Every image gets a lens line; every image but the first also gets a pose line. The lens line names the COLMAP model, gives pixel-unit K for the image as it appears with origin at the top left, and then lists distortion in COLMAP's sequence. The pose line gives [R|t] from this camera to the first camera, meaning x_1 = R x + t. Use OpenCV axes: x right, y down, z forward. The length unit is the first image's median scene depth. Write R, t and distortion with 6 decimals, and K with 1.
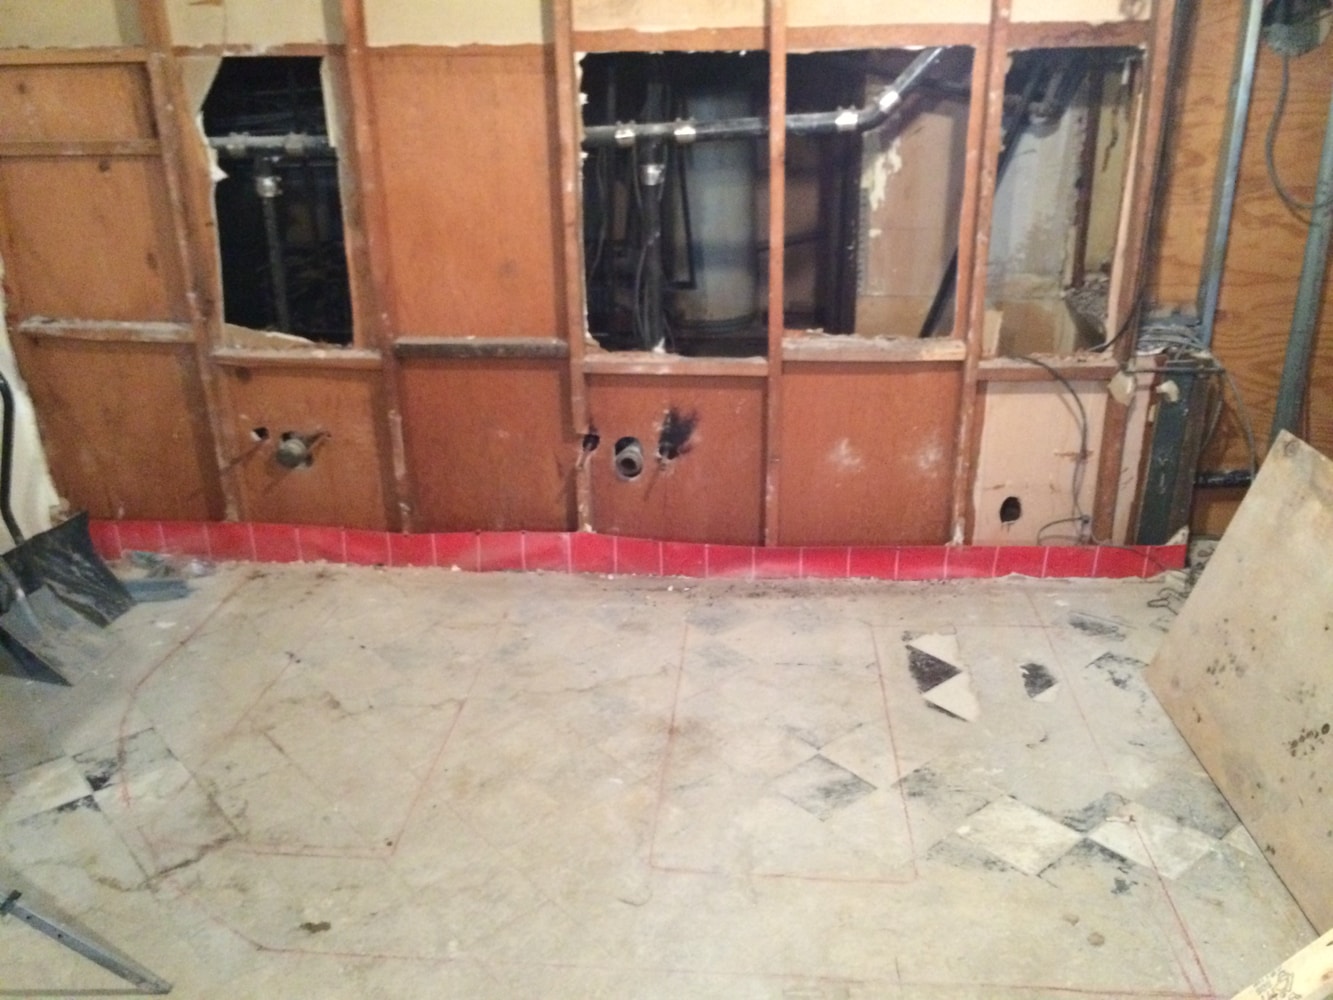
lens RADIAL K [[1141.8, 0, 669.7], [0, 1141.8, 494.8], [0, 0, 1]] dist [0.090844, -0.132490]
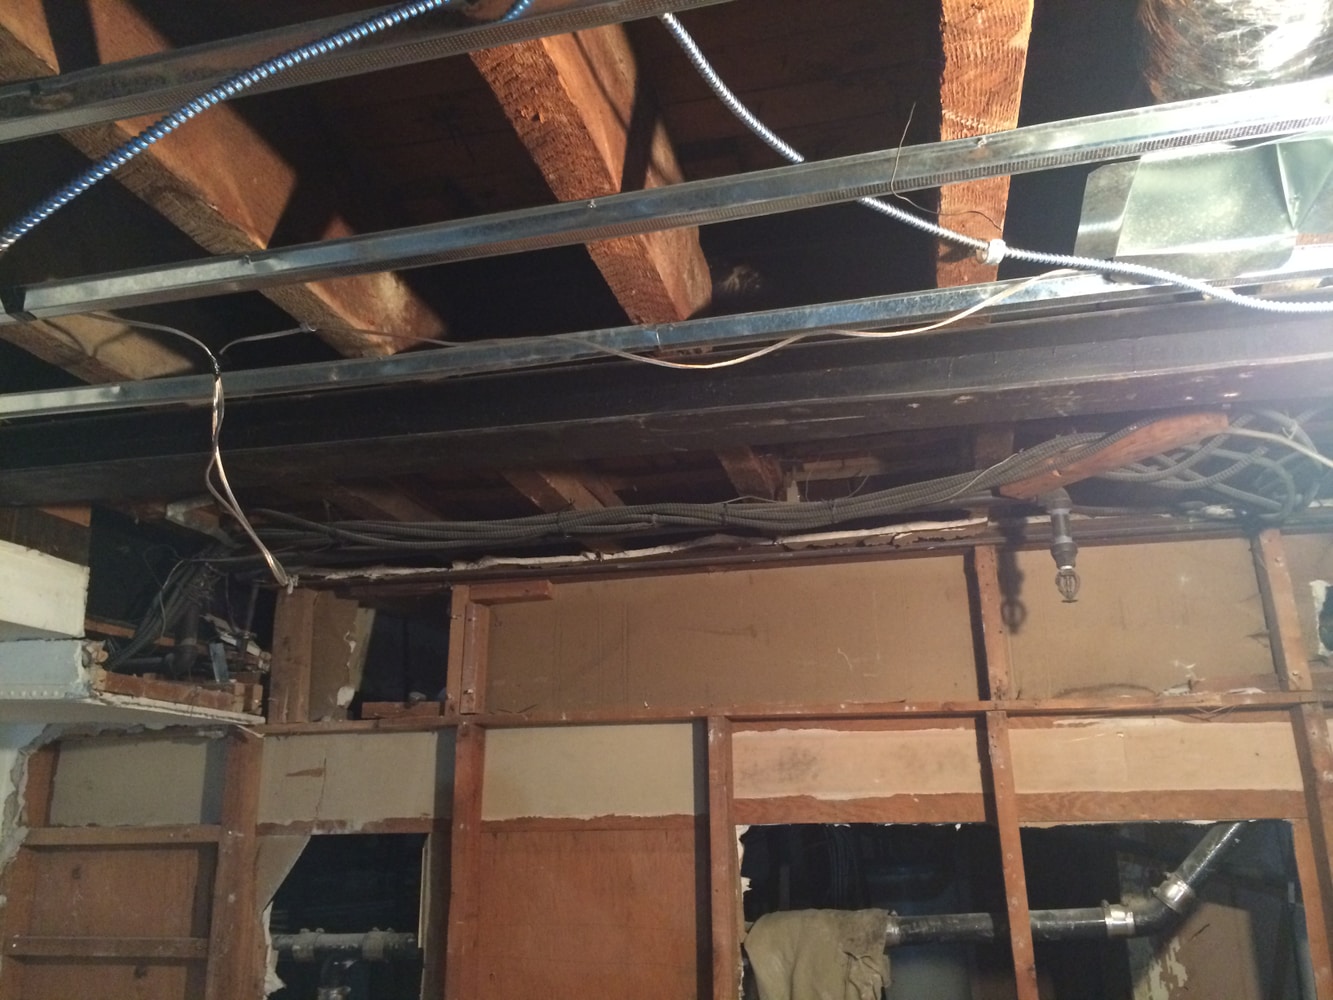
lens RADIAL K [[1141.8, 0, 669.7], [0, 1141.8, 494.8], [0, 0, 1]] dist [0.090844, -0.132490]
pose [[0.991424, -0.039086, -0.124702, -0.019813], [-0.043190, 0.802609, -0.594940, -0.095813], [0.123341, 0.595224, 0.794037, 0.238316]]
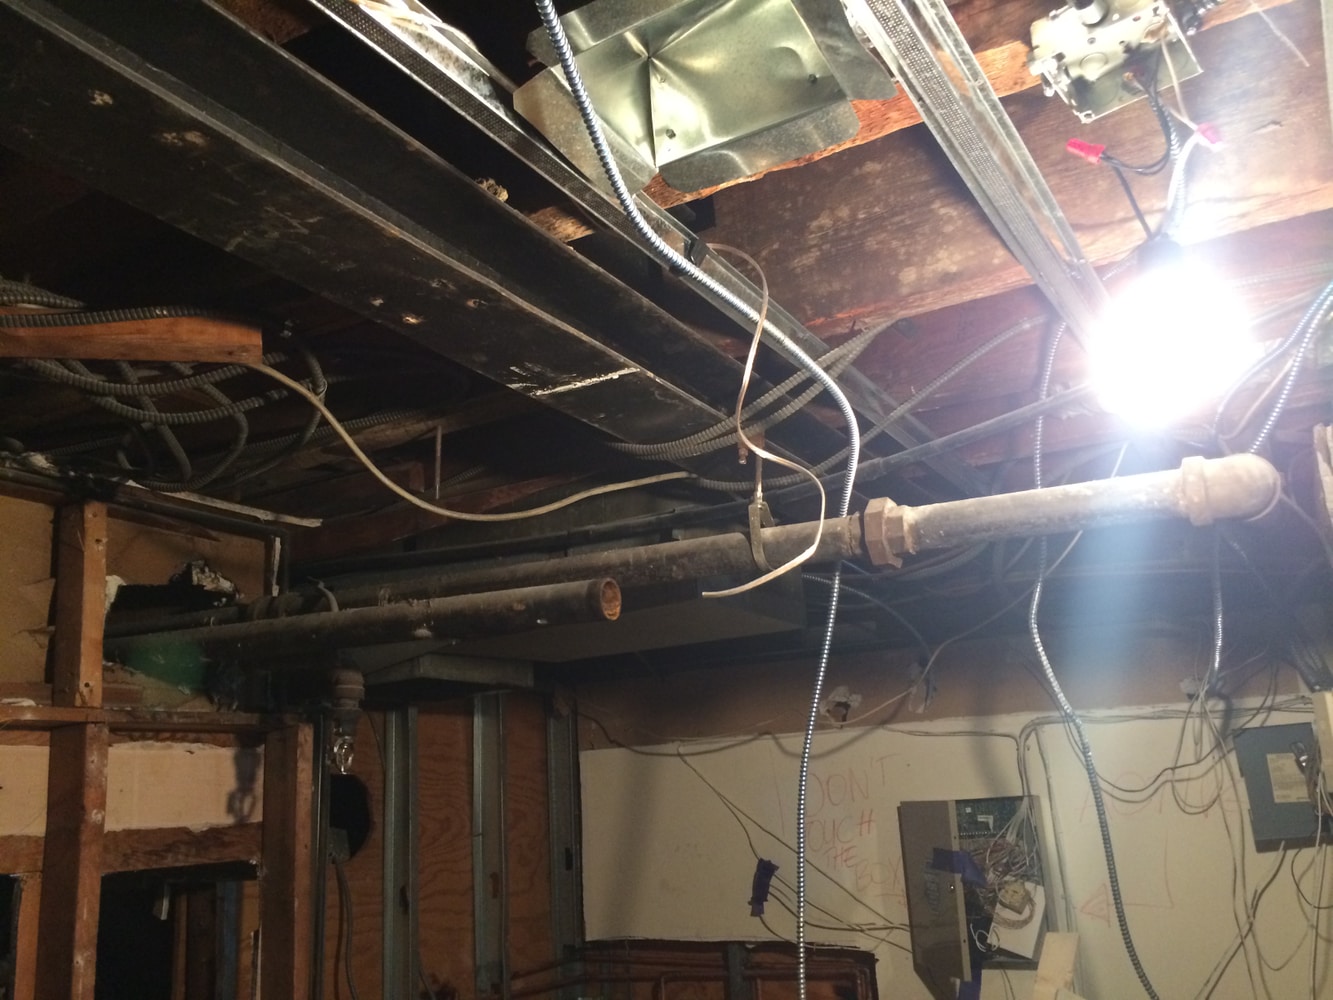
lens RADIAL K [[1141.8, 0, 669.7], [0, 1141.8, 494.8], [0, 0, 1]] dist [0.090844, -0.132490]
pose [[0.427108, 0.226098, 0.875476, -0.111314], [0.358669, 0.846436, -0.393577, -0.193041], [-0.830022, 0.482106, 0.280425, 0.455868]]
